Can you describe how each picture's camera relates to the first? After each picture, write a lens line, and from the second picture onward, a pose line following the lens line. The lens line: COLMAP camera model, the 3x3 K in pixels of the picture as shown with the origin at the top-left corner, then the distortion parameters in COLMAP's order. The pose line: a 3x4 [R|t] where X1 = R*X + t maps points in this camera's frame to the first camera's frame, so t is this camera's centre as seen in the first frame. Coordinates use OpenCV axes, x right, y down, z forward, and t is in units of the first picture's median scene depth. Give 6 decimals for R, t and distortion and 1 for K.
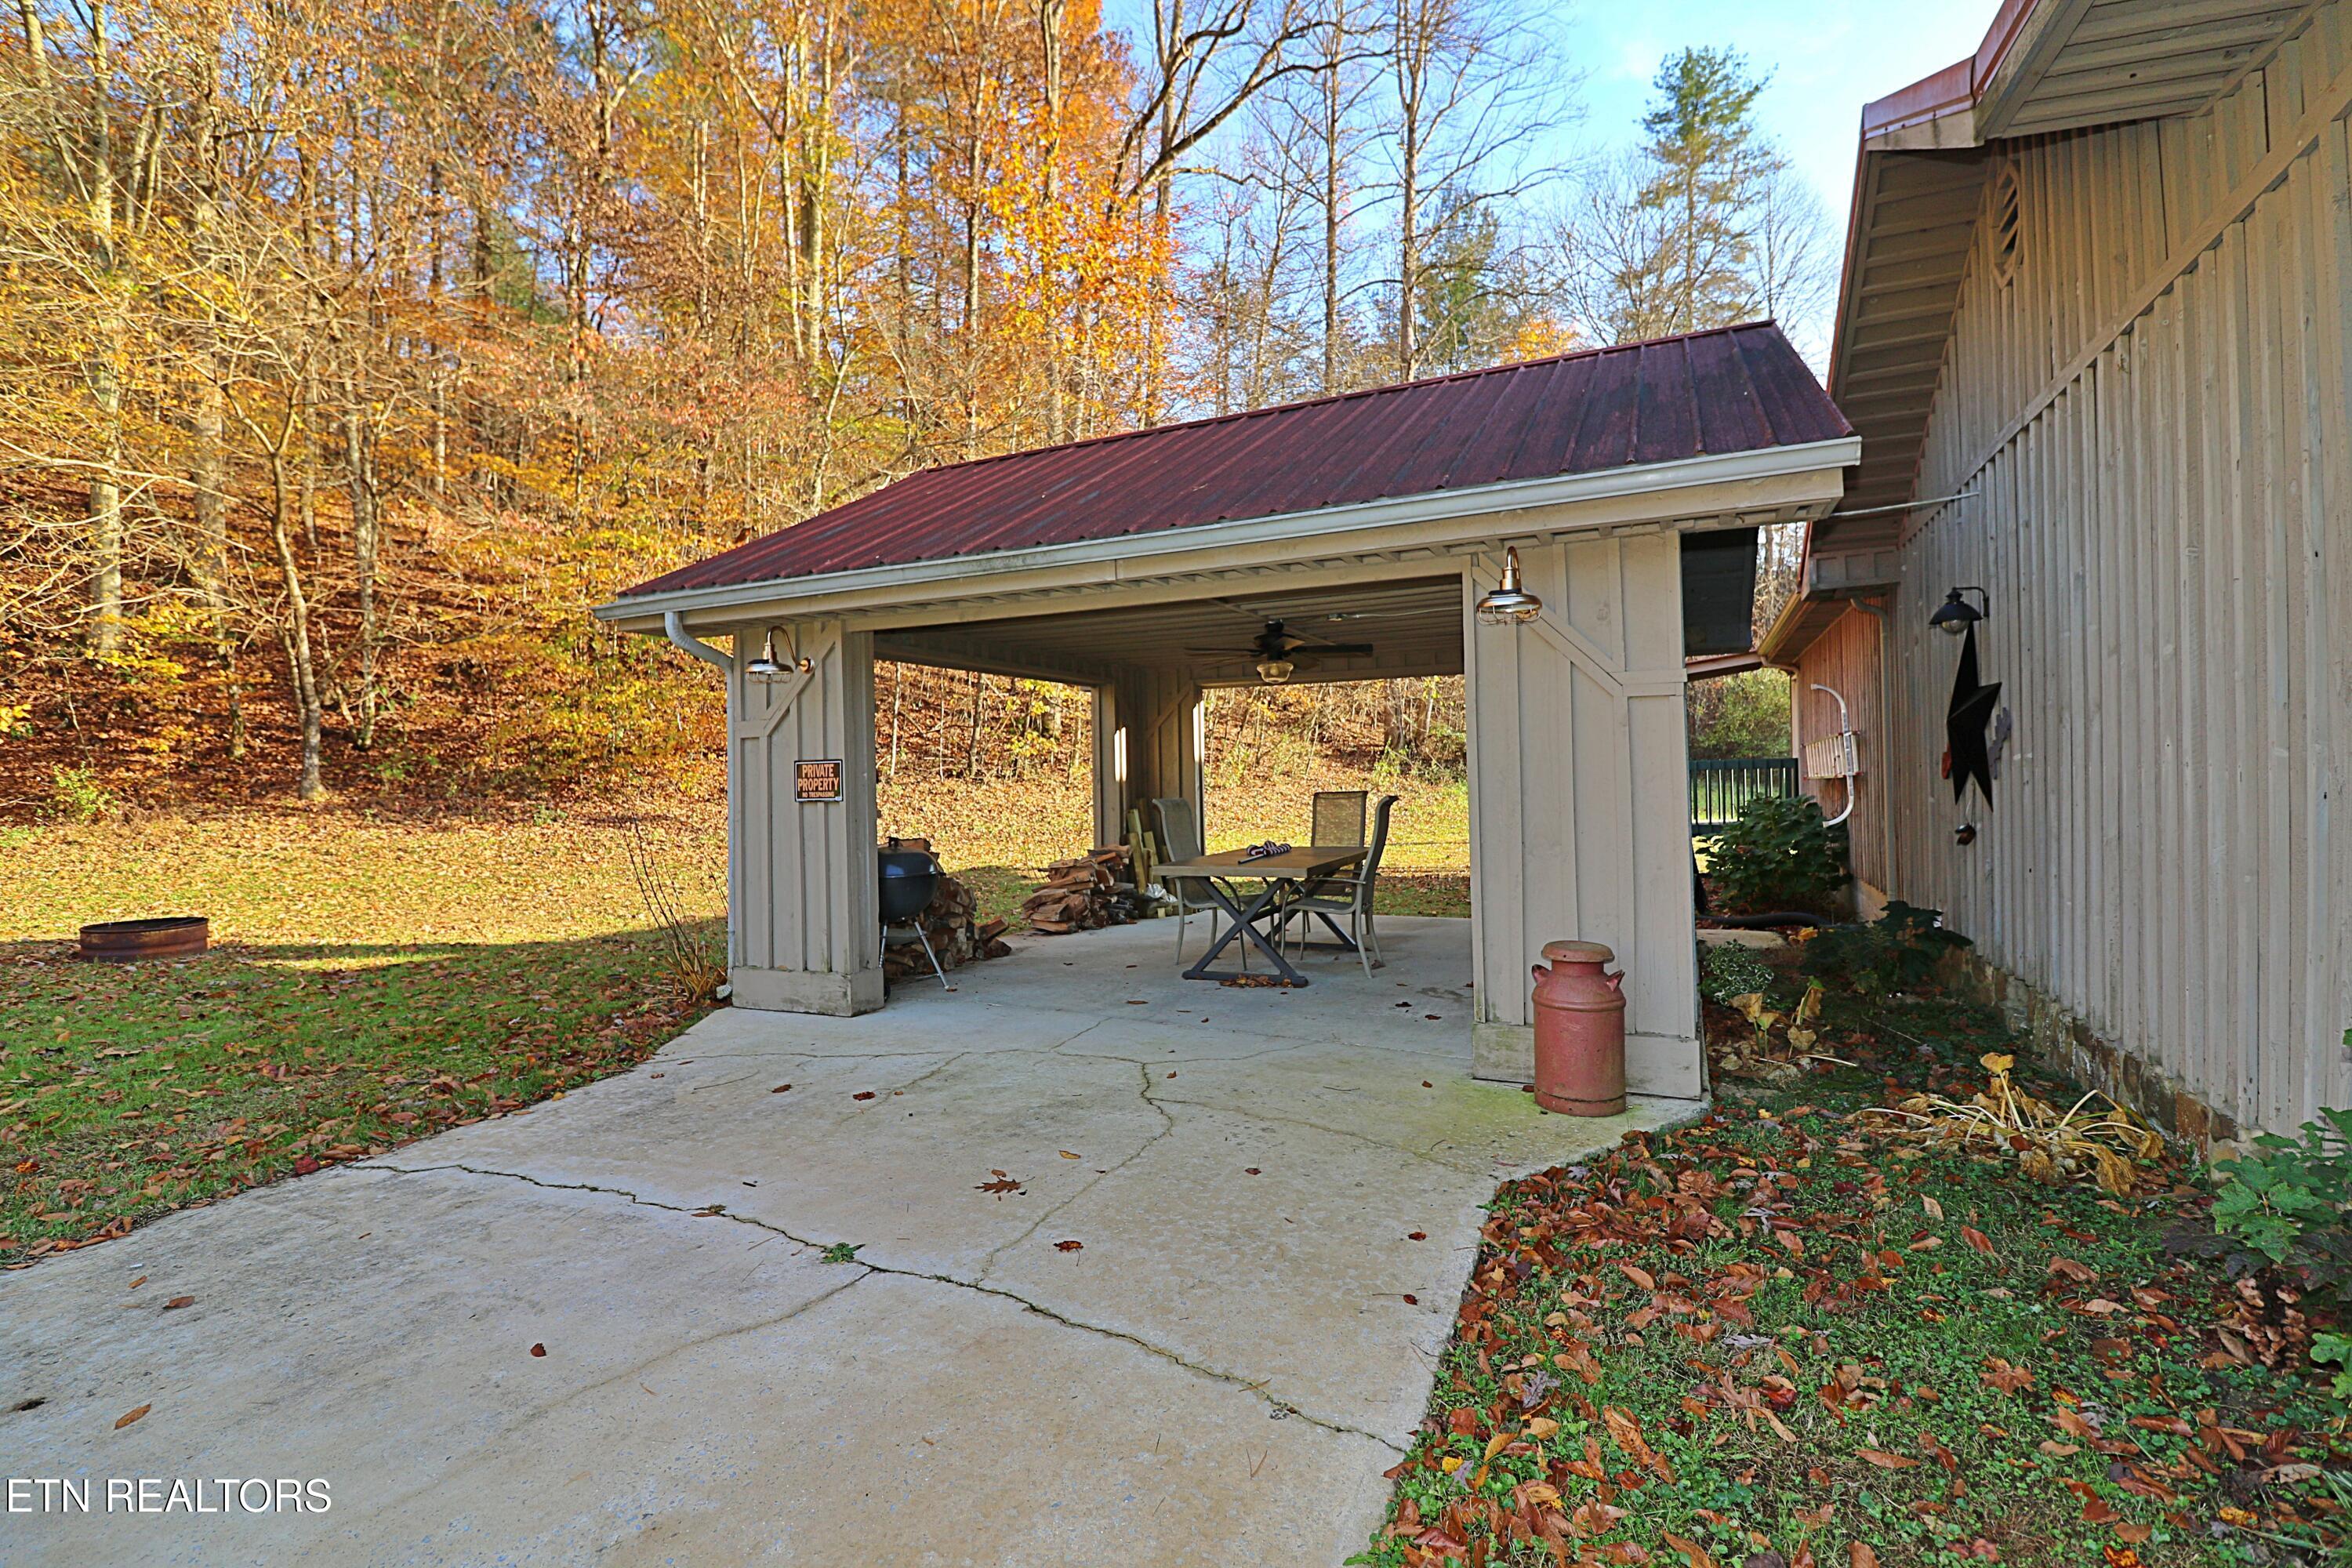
lens RADIAL K [[1077.4, 0, 1178.2], [0, 1077.4, 783.0], [0, 0, 1]] dist [-0.009448, -0.007695]
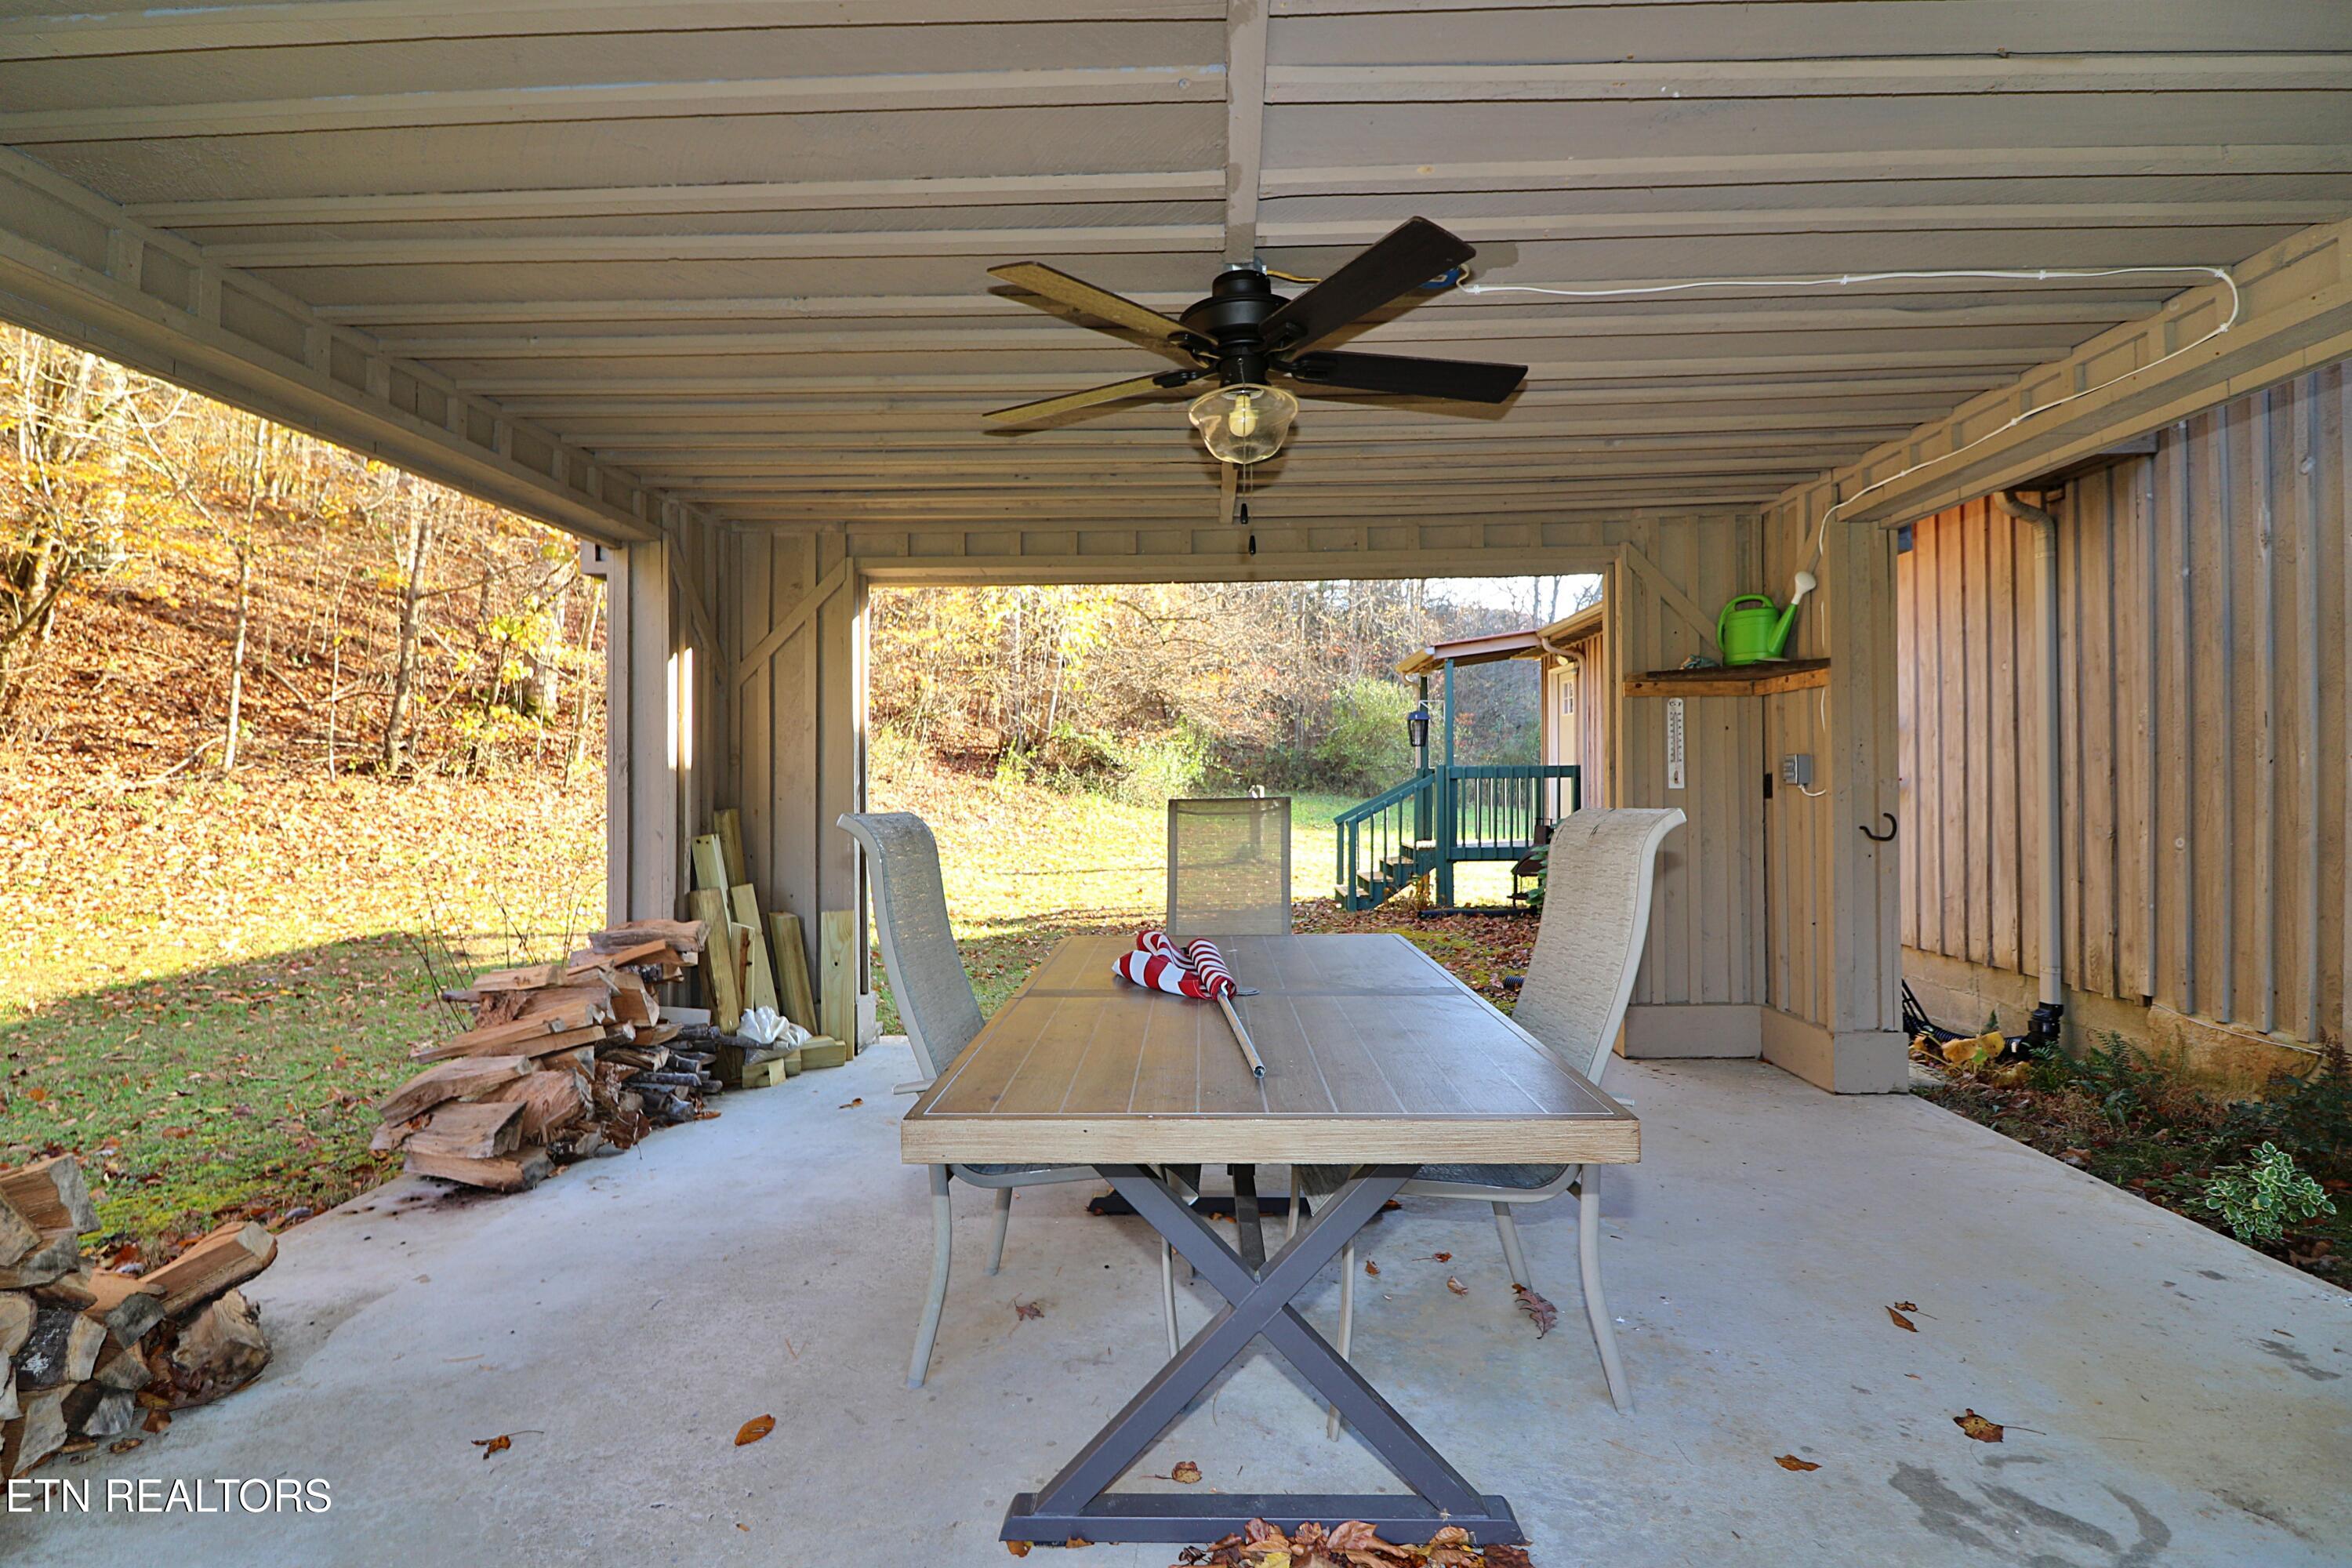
lens RADIAL K [[1077.4, 0, 1168.2], [0, 1077.4, 781.4], [0, 0, 1]] dist [-0.009448, -0.007695]
pose [[0.919856, 0.016015, 0.391928, -0.021107], [-0.010927, 0.999825, -0.015211, 0.003561], [-0.392103, 0.009709, 0.919870, 0.266892]]
